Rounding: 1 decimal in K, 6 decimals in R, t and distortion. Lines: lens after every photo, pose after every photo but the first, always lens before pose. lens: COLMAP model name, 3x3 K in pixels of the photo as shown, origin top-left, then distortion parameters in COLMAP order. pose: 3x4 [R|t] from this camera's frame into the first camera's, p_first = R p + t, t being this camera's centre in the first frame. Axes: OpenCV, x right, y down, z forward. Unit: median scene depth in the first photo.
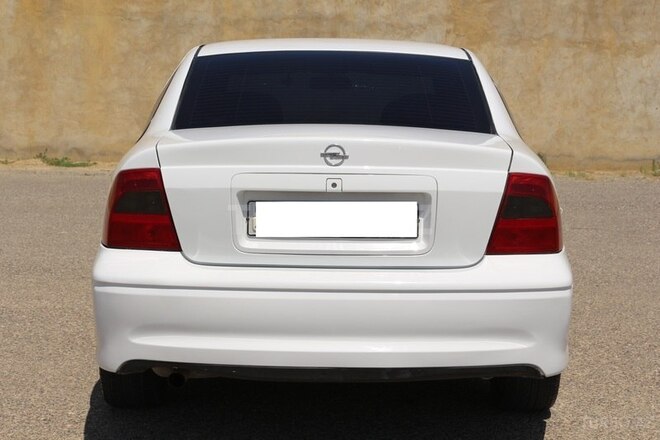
lens RADIAL K [[1212.3, 0, 329.1], [0, 1212.3, 220.6], [0, 0, 1]] dist [-0.073702, 0.000000]
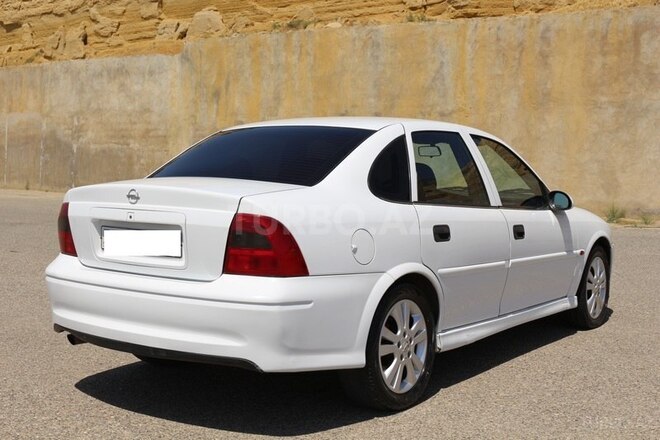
lens RADIAL K [[905.6, 0, 330.8], [0, 905.6, 216.4], [0, 0, 1]] dist [-0.050223, 0.000000]
pose [[0.804775, 0.033055, -0.592659, 0.180736], [-0.062883, 0.997577, -0.029751, -0.002738], [0.590240, 0.061211, 0.804904, 0.056830]]
